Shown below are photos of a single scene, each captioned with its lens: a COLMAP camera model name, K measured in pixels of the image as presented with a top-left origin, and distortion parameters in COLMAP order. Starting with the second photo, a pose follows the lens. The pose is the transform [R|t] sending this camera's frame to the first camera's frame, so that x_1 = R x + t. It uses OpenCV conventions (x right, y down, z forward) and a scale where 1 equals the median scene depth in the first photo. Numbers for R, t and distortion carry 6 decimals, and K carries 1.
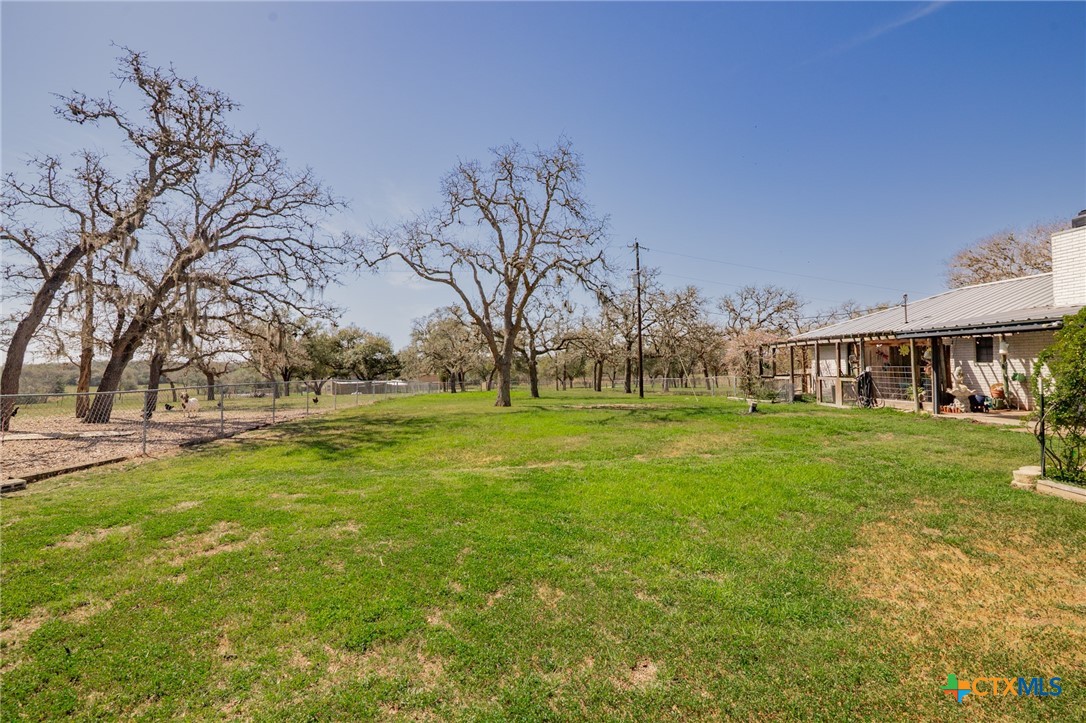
lens RADIAL K [[503.2, 0, 544.1], [0, 503.2, 360.7], [0, 0, 1]] dist [-0.008056, -0.000026]
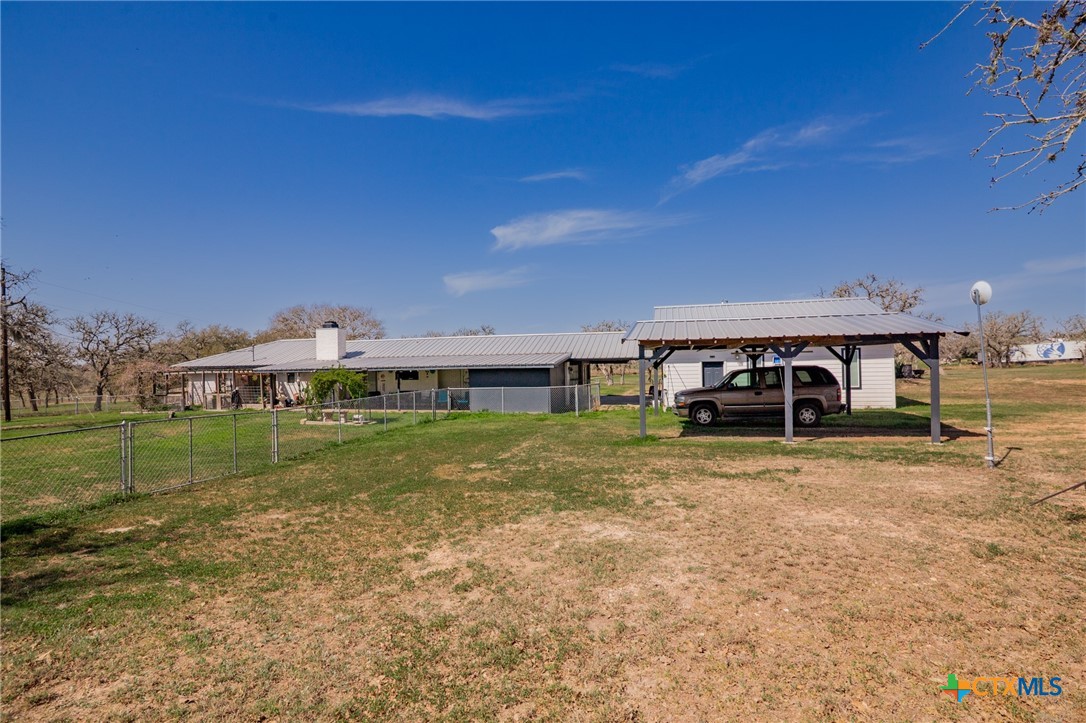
lens RADIAL K [[503.2, 0, 544.6], [0, 503.2, 354.7], [0, 0, 1]] dist [-0.008056, -0.000026]
pose [[0.367951, 0.022423, 0.929575, -0.568069], [0.006460, 0.999623, -0.026670, -0.044250], [-0.929823, 0.015818, 0.367668, -0.630178]]
